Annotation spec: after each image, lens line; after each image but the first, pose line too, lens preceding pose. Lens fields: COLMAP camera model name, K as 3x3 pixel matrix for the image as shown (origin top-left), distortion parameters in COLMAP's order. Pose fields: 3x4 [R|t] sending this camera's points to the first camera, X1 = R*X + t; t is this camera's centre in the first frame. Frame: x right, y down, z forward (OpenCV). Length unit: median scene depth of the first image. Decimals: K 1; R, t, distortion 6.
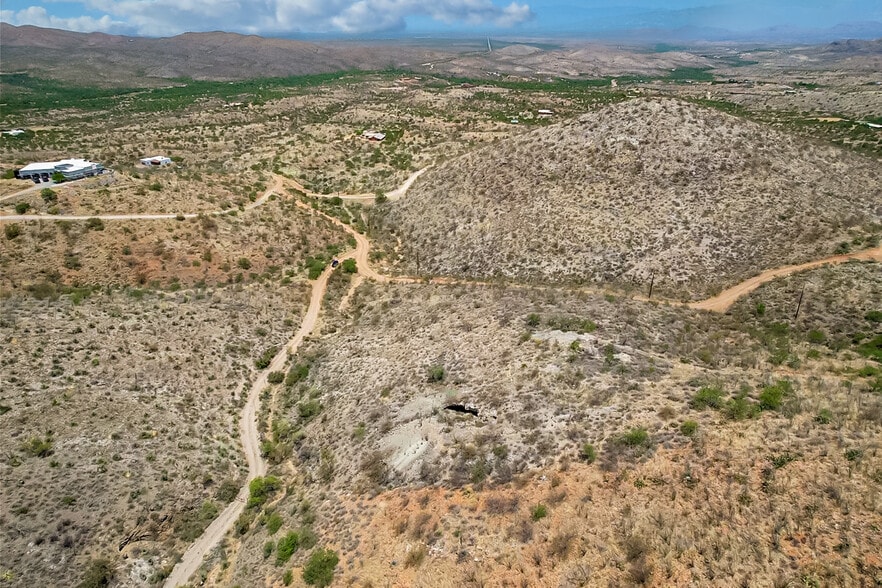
lens RADIAL K [[567.0, 0, 440.2], [0, 567.0, 289.0], [0, 0, 1]] dist [-0.067649, 0.060989]
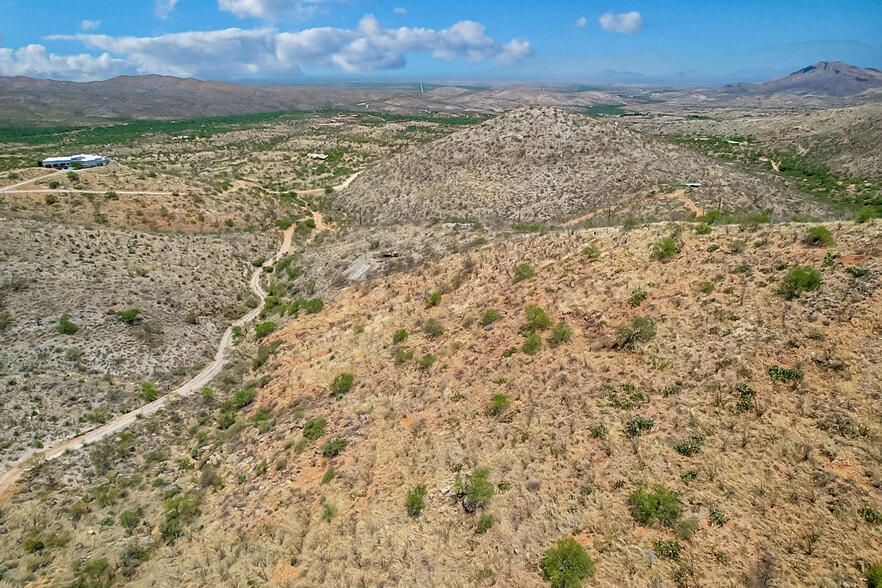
lens RADIAL K [[567.0, 0, 440.5], [0, 567.0, 290.3], [0, 0, 1]] dist [-0.067649, 0.060989]
pose [[0.993968, -0.040724, 0.101825, 0.005650], [0.047522, 0.996737, -0.065252, 0.196701], [-0.098835, 0.069697, 0.992660, -0.314587]]
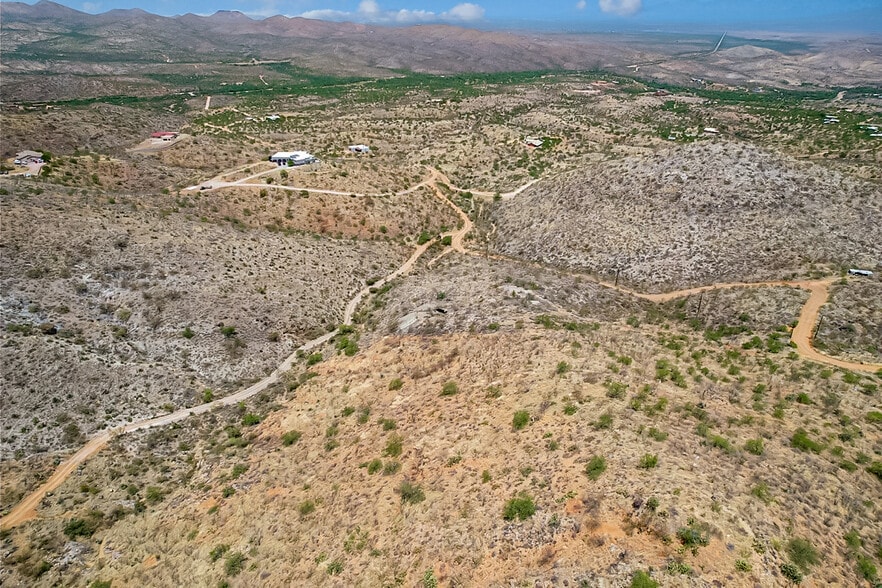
lens RADIAL K [[567.0, 0, 438.7], [0, 567.0, 293.6], [0, 0, 1]] dist [-0.067649, 0.060989]
pose [[0.933157, 0.166317, -0.318680, 0.294221], [-0.158155, 0.986070, 0.051512, 0.023180], [0.322808, 0.002332, 0.946462, -0.401918]]
